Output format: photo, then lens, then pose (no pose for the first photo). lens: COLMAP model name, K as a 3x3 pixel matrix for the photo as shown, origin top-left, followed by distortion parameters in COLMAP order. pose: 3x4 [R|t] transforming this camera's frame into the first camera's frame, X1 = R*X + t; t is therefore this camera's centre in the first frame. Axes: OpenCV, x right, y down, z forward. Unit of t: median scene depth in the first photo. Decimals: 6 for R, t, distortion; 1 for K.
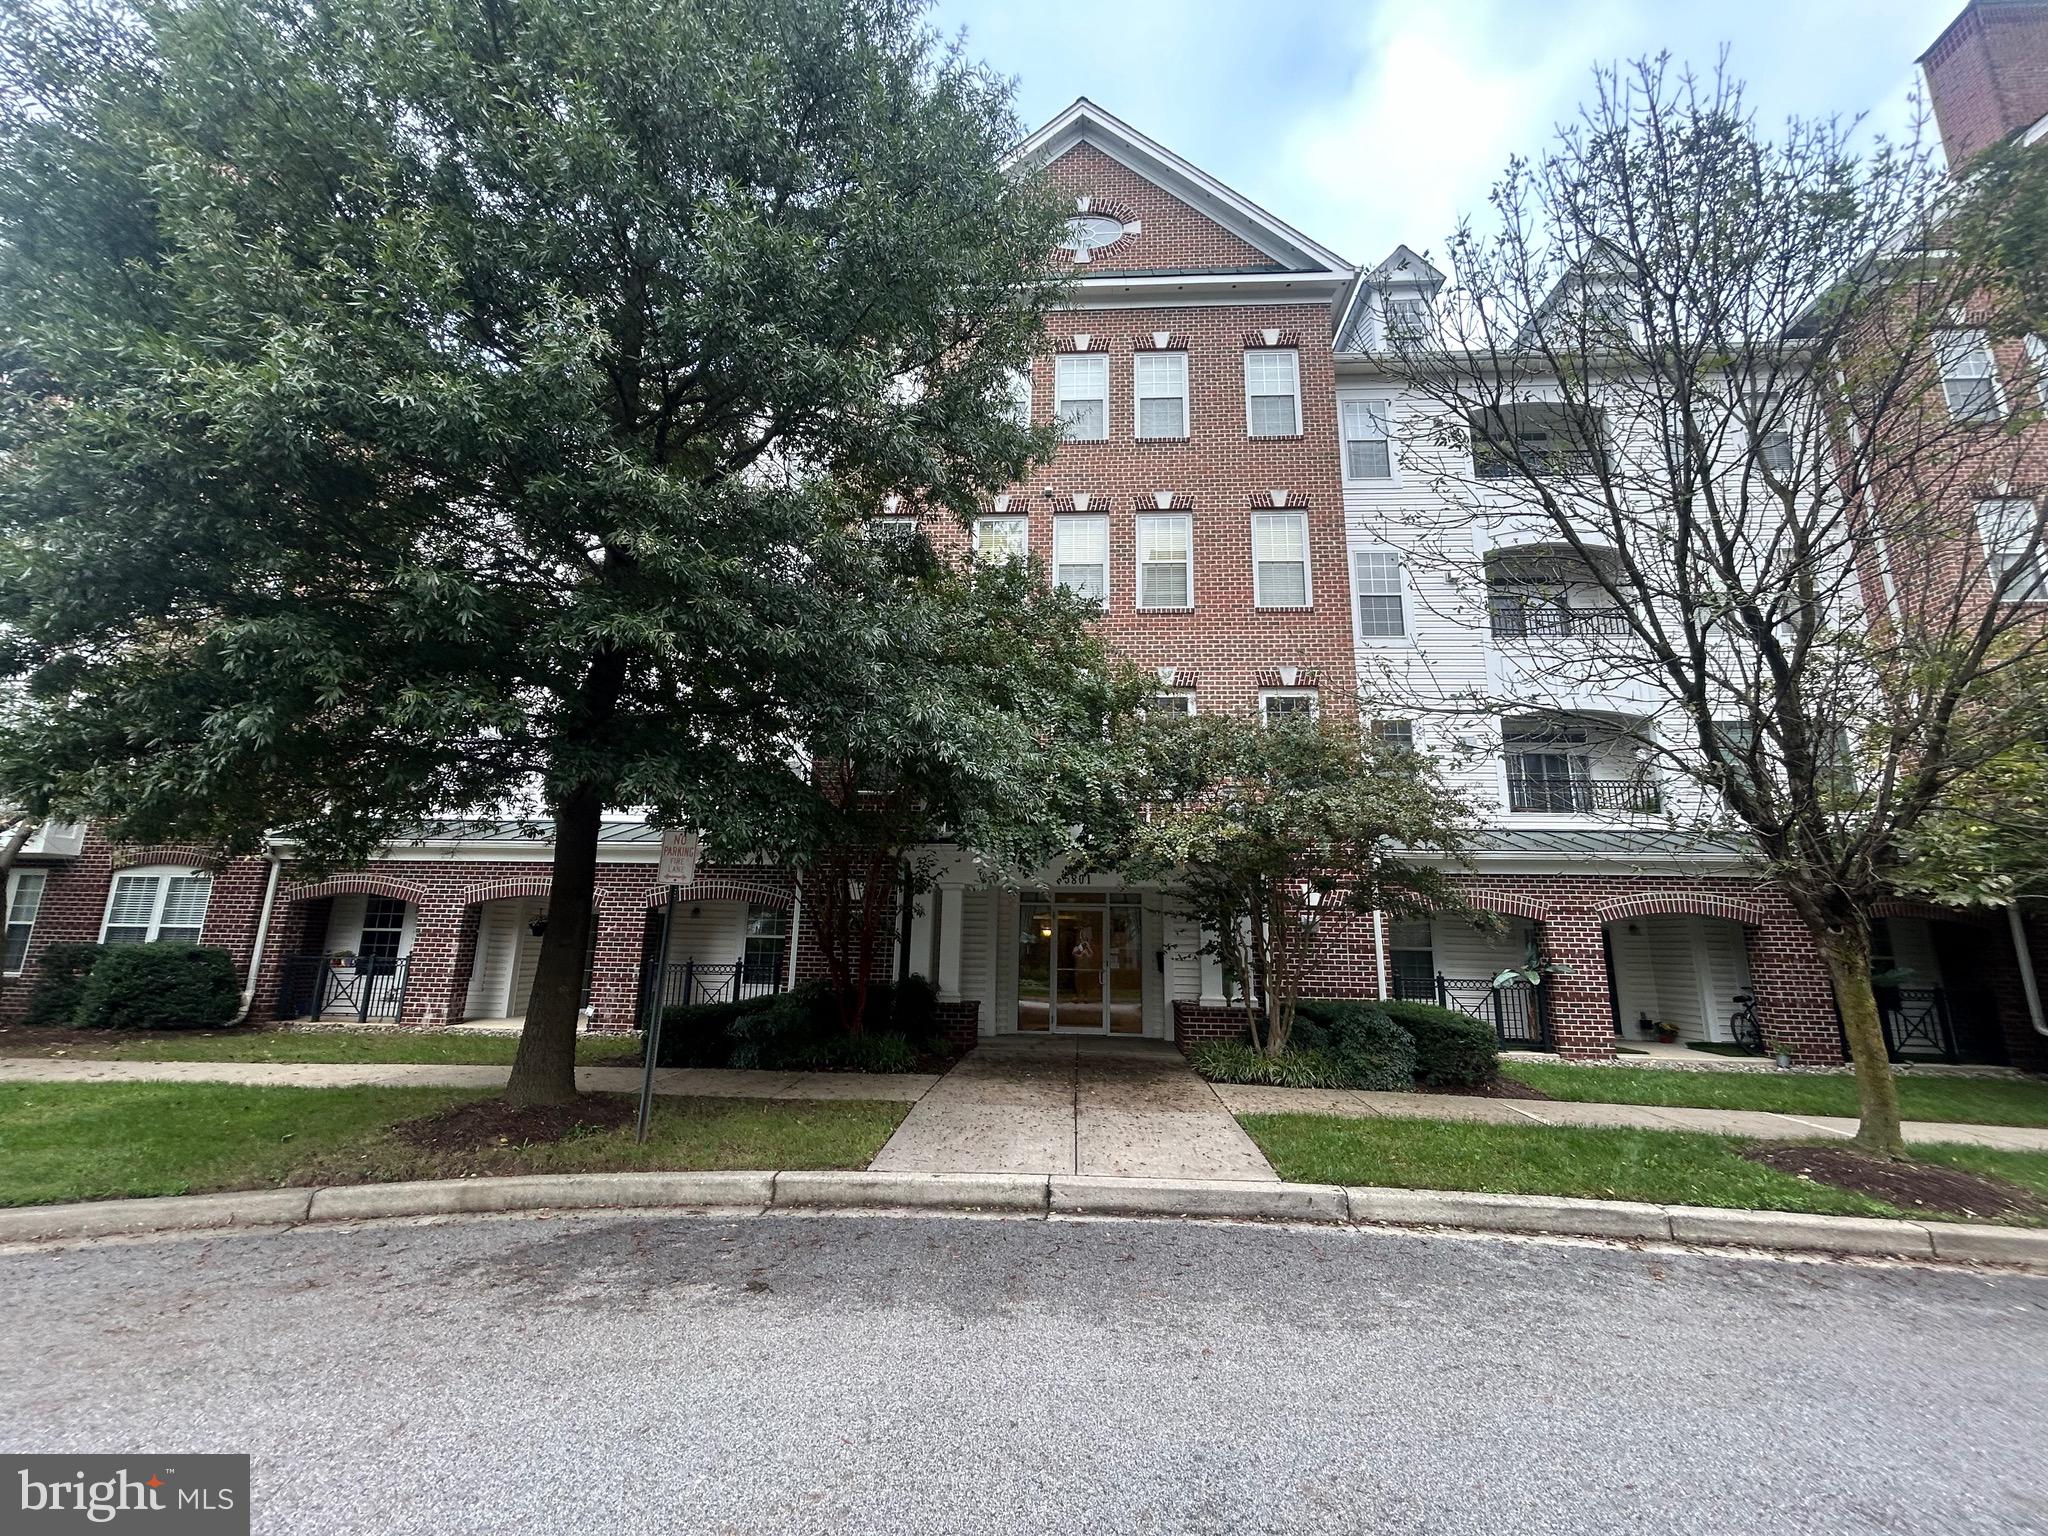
lens RADIAL K [[826.3, 0, 1021.5], [0, 826.3, 766.2], [0, 0, 1]] dist [-0.000940, 0.000845]
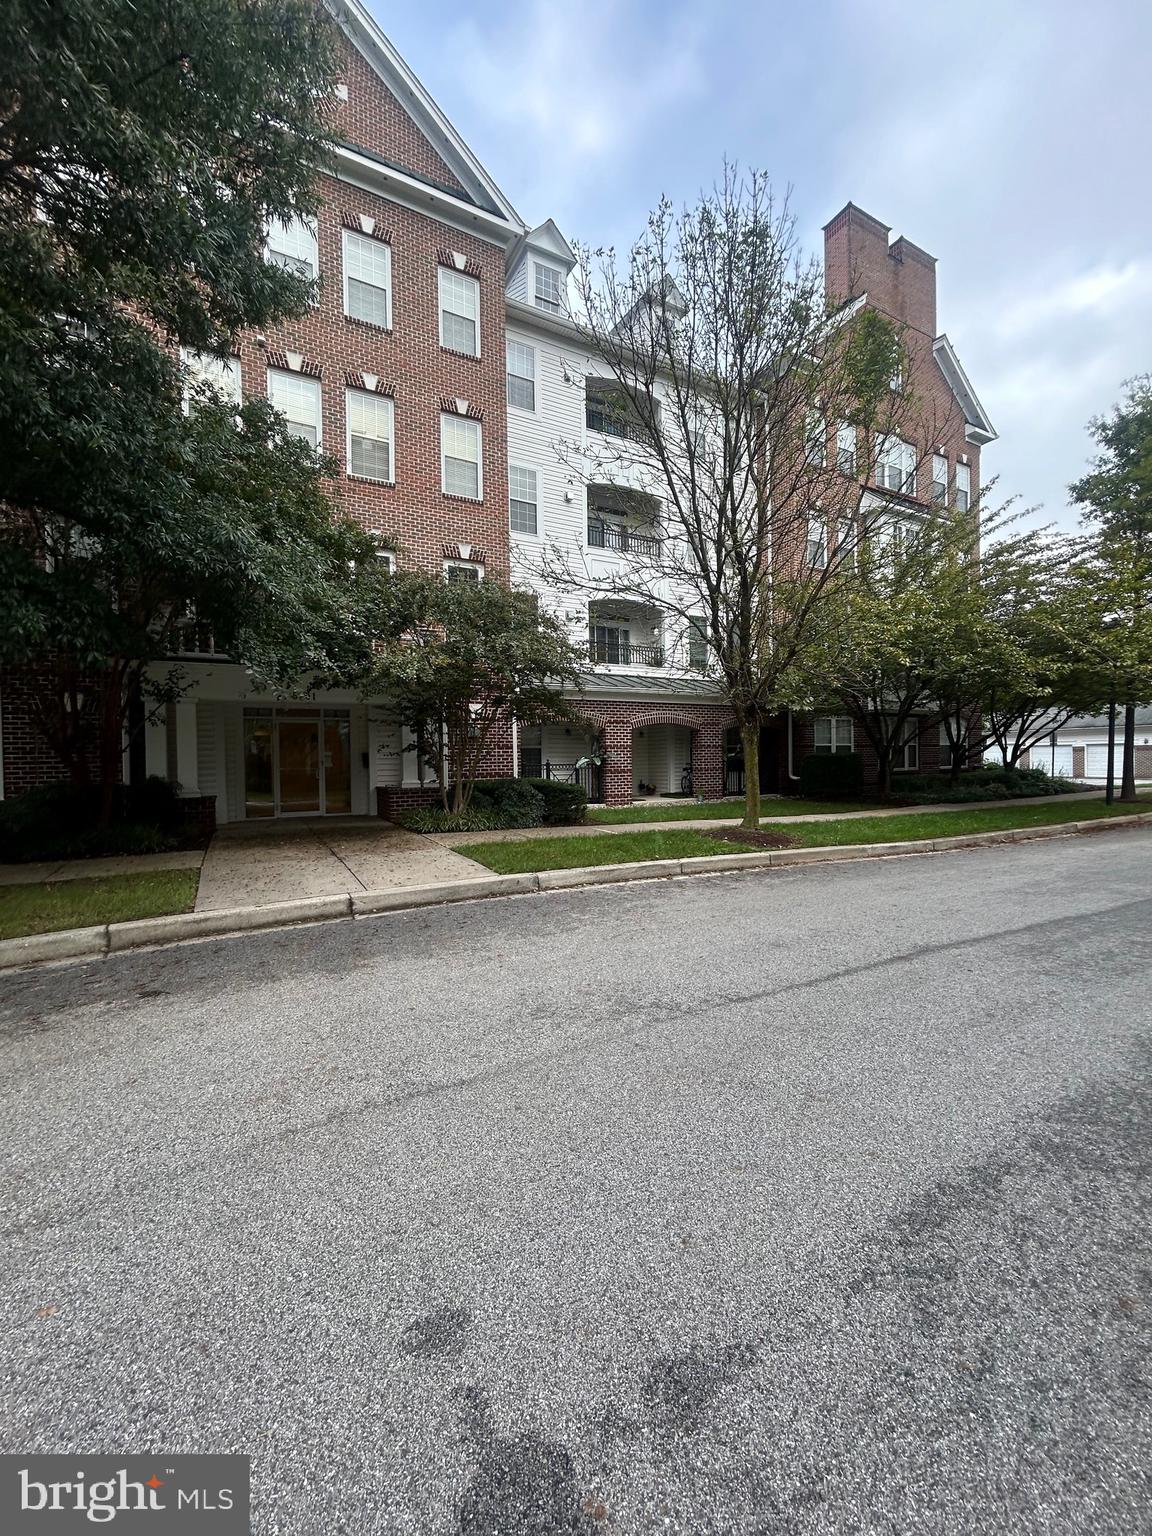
lens RADIAL K [[619.7, 0, 578.1], [0, 619.7, 770.0], [0, 0, 1]] dist [-0.000940, 0.000845]
pose [[0.840046, -0.041100, 0.540956, -0.123816], [-0.083702, 0.975368, 0.204086, 0.025214], [-0.536020, -0.216720, 0.815914, -0.016972]]
